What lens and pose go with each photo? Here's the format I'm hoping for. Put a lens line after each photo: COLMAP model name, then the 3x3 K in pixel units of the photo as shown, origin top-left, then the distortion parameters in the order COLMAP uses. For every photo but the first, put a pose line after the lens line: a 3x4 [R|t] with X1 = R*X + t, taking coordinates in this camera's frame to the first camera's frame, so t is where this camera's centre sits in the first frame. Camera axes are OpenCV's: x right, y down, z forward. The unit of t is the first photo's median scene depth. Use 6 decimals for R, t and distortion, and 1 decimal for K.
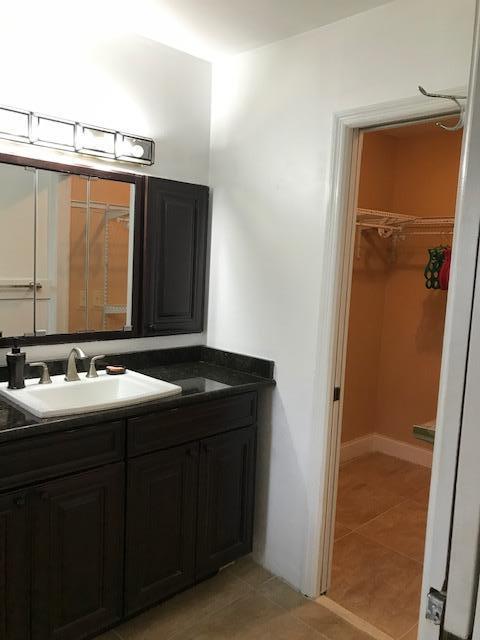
lens RADIAL K [[527.2, 0, 239.4], [0, 527.2, 320.1], [0, 0, 1]] dist [0.039226, -0.035287]
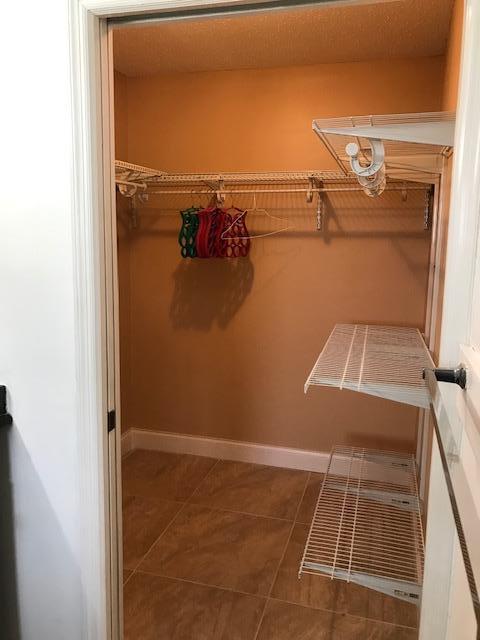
lens RADIAL K [[527.2, 0, 241.5], [0, 527.2, 319.7], [0, 0, 1]] dist [0.039226, -0.035287]
pose [[0.860788, -0.111779, 0.496538, 0.001402], [0.081503, 0.993268, 0.082310, -0.022530], [-0.502396, -0.030383, 0.864104, 0.214076]]
